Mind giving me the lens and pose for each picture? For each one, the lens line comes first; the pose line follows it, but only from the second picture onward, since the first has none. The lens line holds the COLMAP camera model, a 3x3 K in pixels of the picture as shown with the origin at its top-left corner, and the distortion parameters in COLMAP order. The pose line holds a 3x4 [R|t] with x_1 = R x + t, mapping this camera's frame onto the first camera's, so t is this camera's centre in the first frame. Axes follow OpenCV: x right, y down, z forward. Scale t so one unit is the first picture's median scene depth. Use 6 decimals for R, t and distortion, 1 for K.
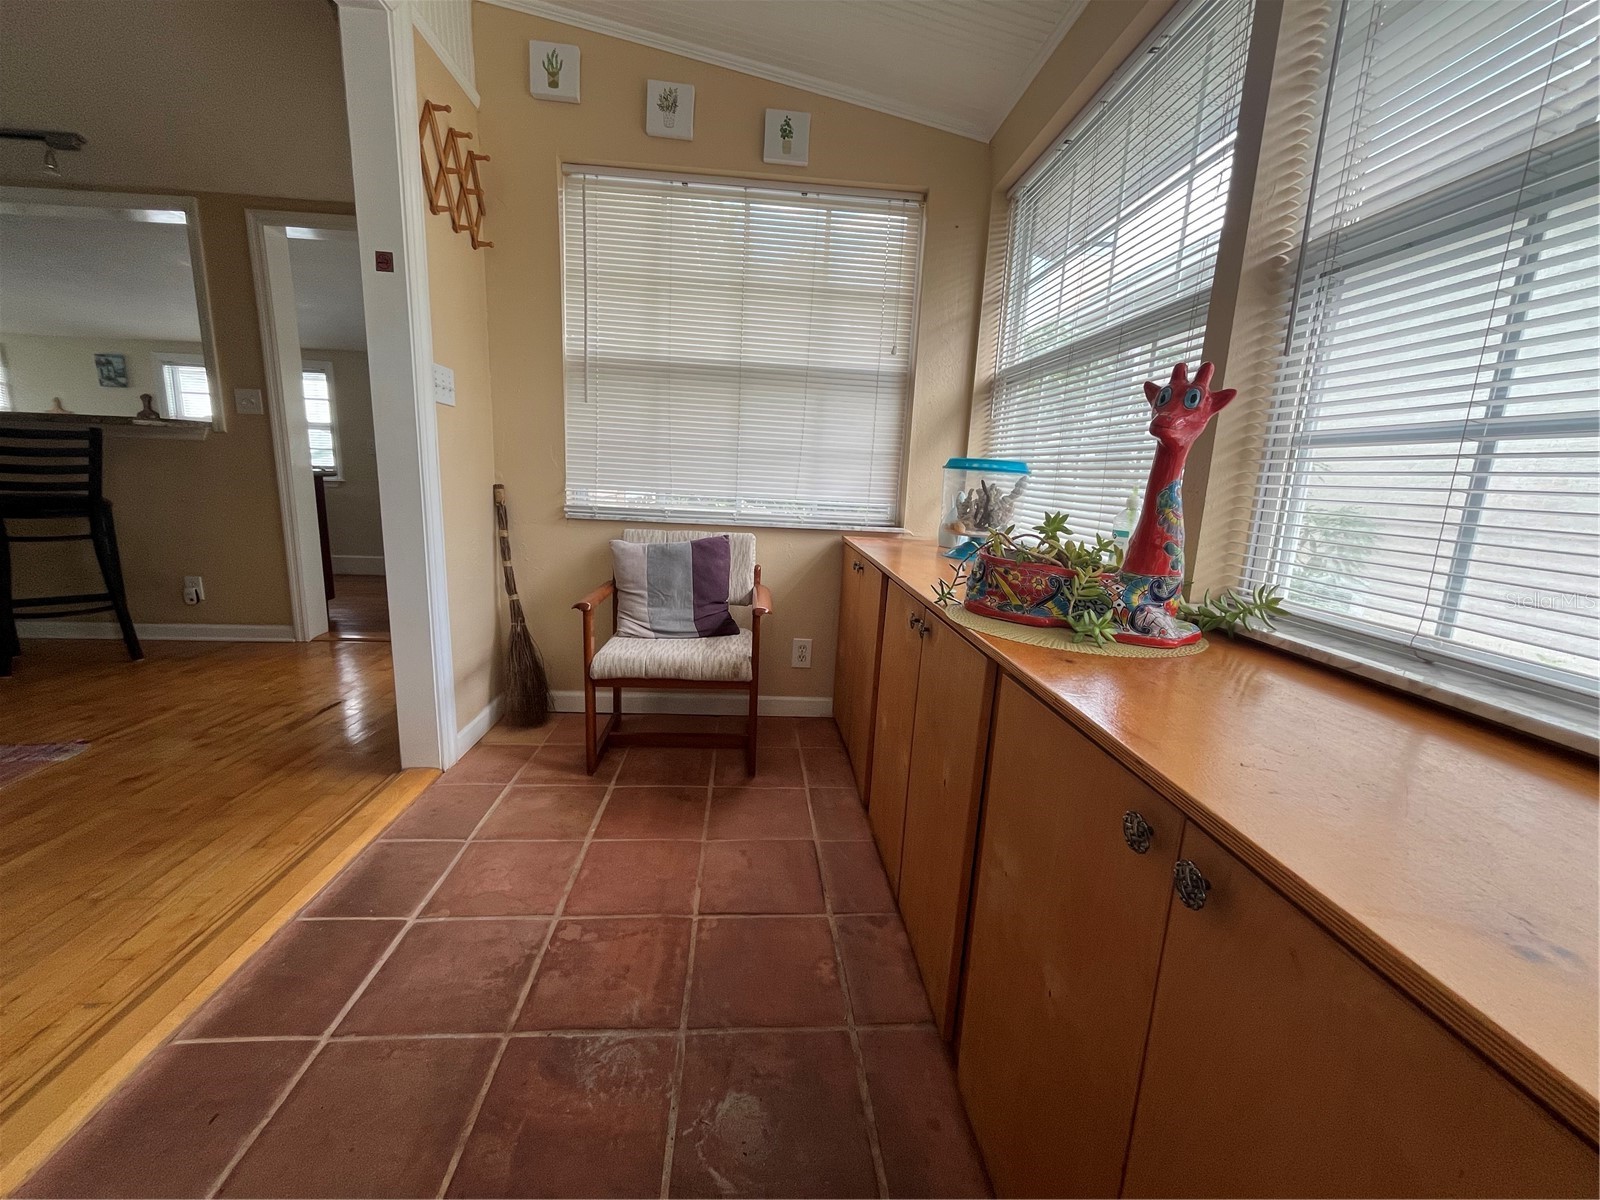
lens RADIAL K [[646.3, 0, 800.0], [0, 646.3, 600.0], [0, 0, 1]] dist [-0.003237, 0.000020]
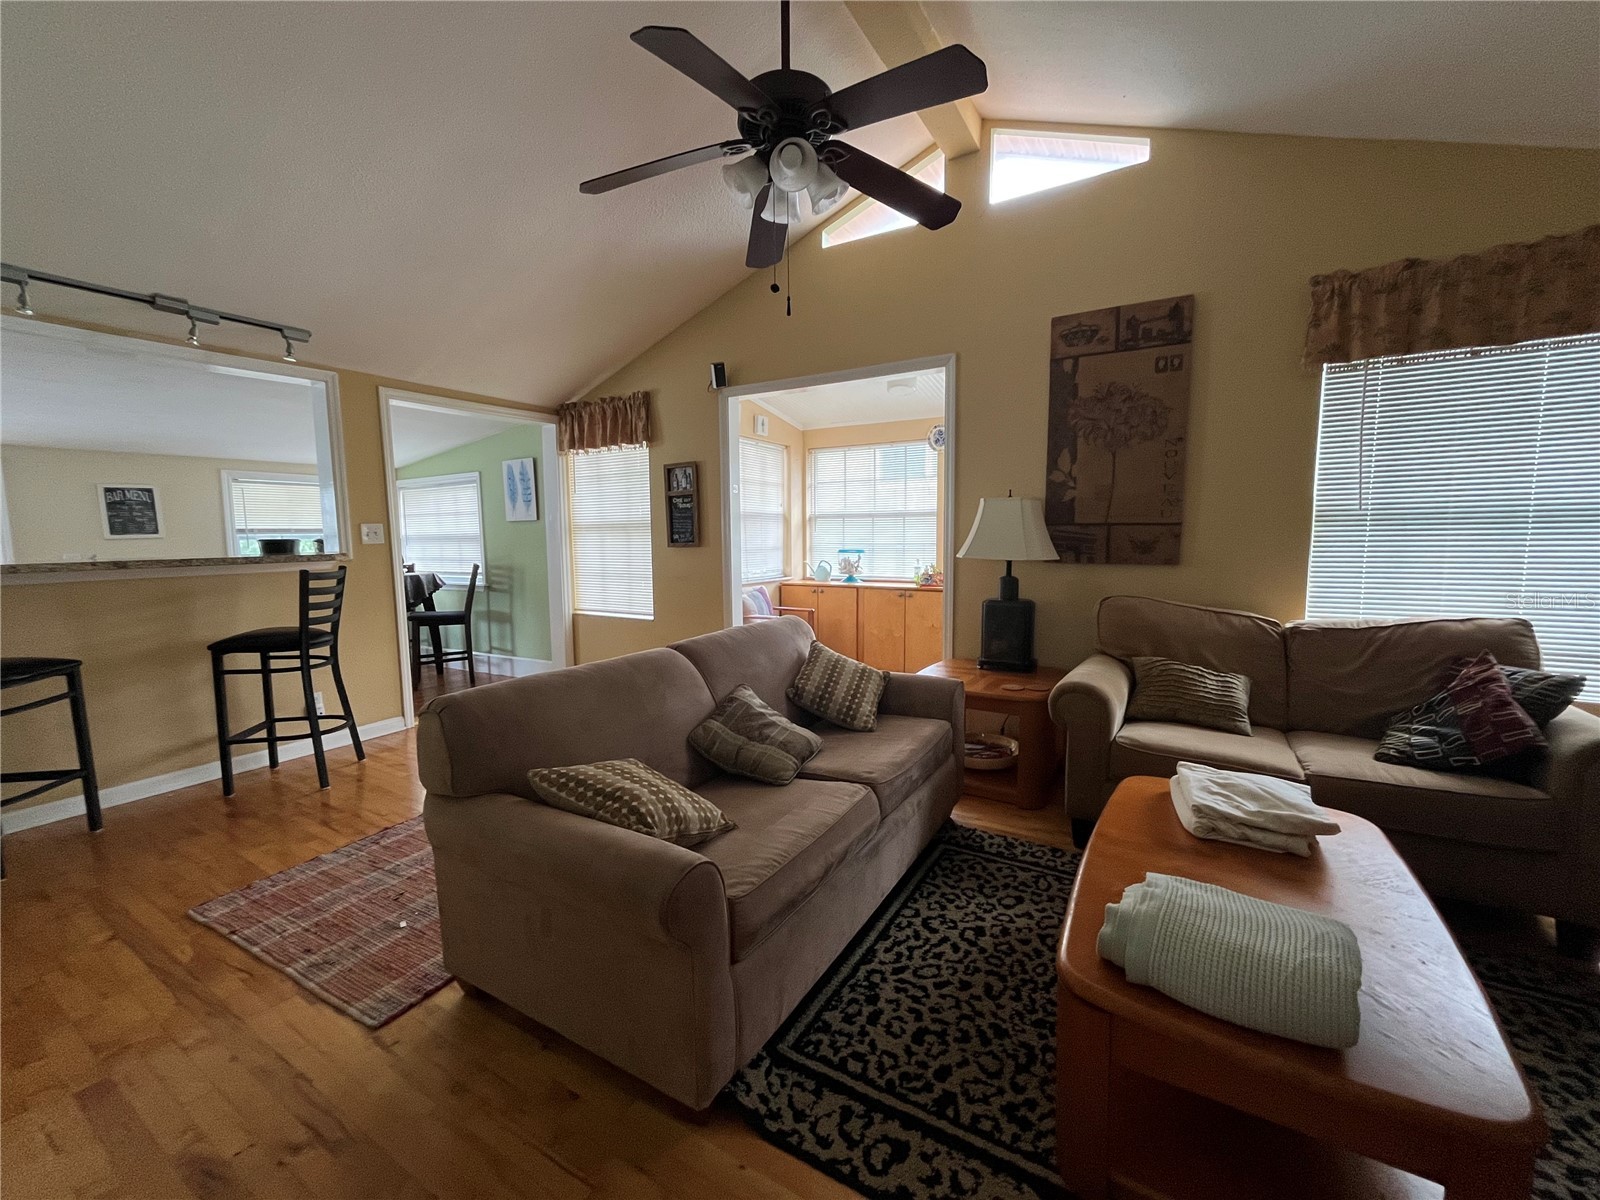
lens RADIAL K [[646.3, 0, 800.0], [0, 646.3, 600.0], [0, 0, 1]] dist [-0.003237, 0.000020]
pose [[0.574033, -0.133825, 0.807823, -1.822883], [0.195375, 0.980445, 0.023590, -0.077911], [-0.795182, 0.144288, 0.588953, -0.435987]]
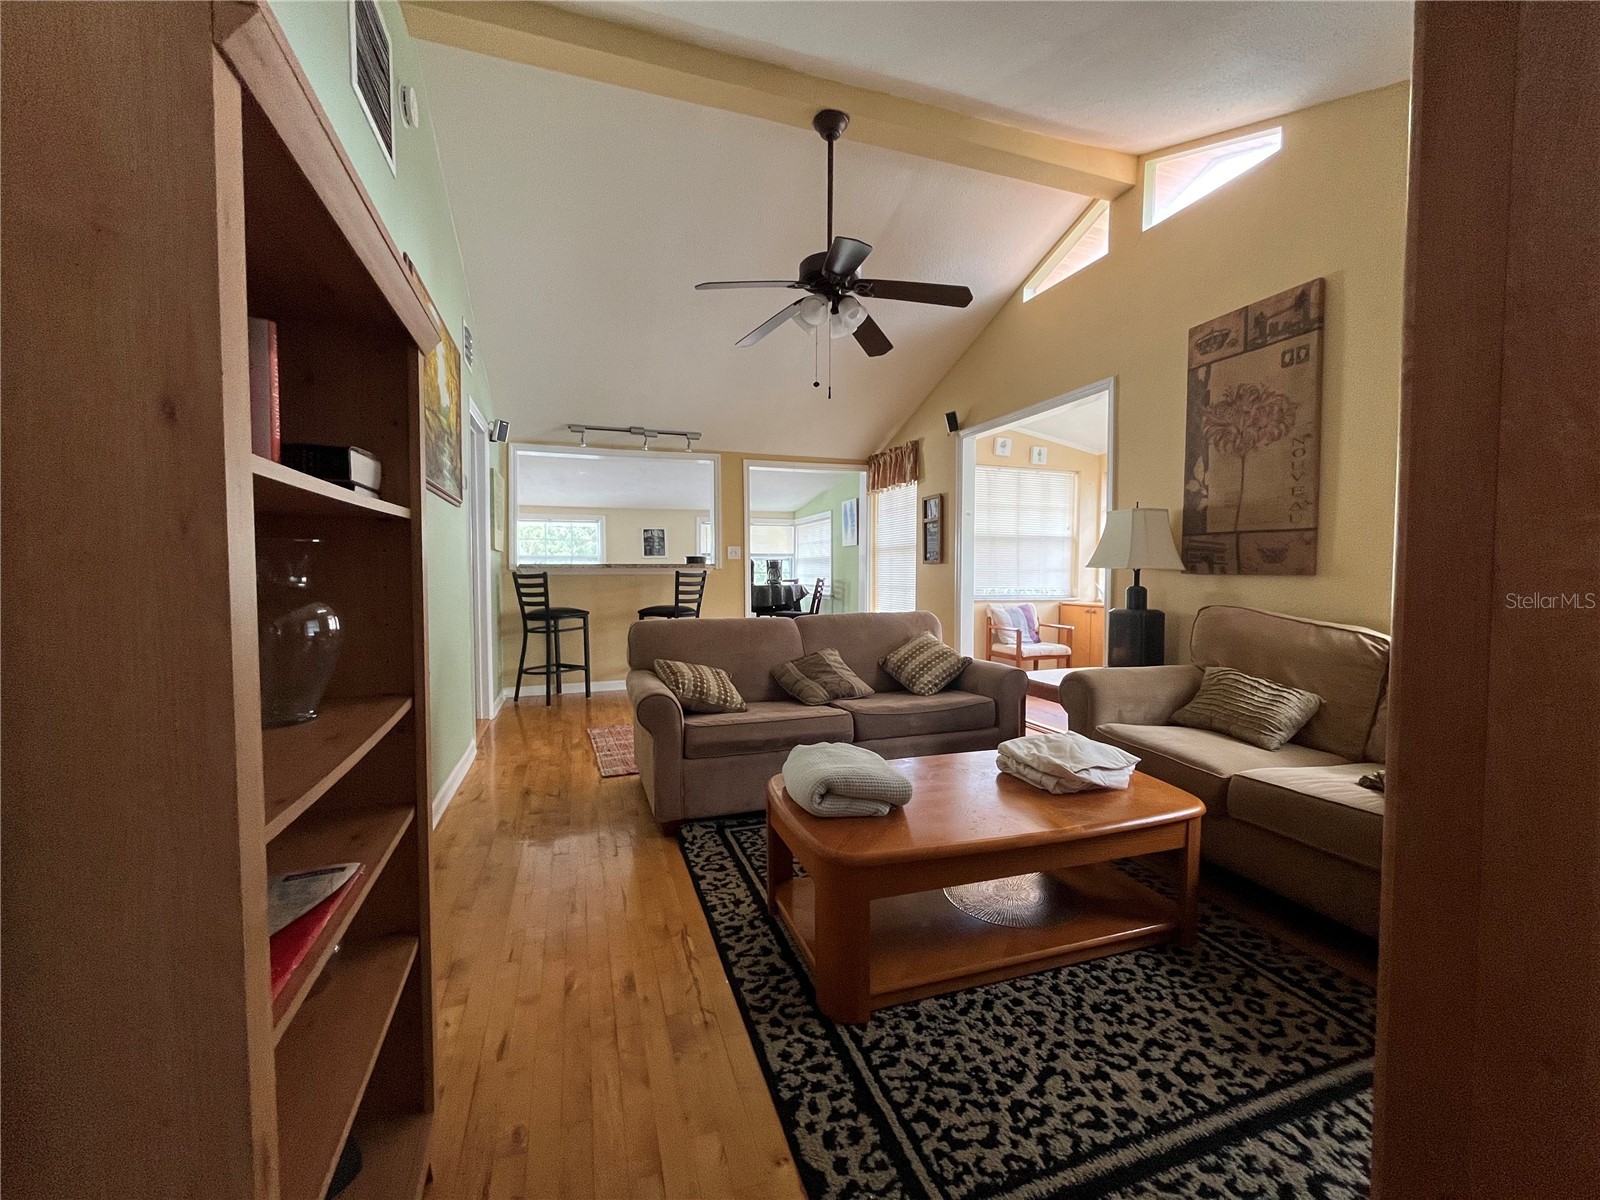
lens RADIAL K [[646.3, 0, 800.0], [0, 646.3, 600.0], [0, 0, 1]] dist [-0.003237, 0.000020]
pose [[0.964364, -0.055353, 0.258724, -1.532043], [0.092456, 0.986725, -0.133513, 0.130505], [-0.247899, 0.152675, 0.956680, -1.108940]]
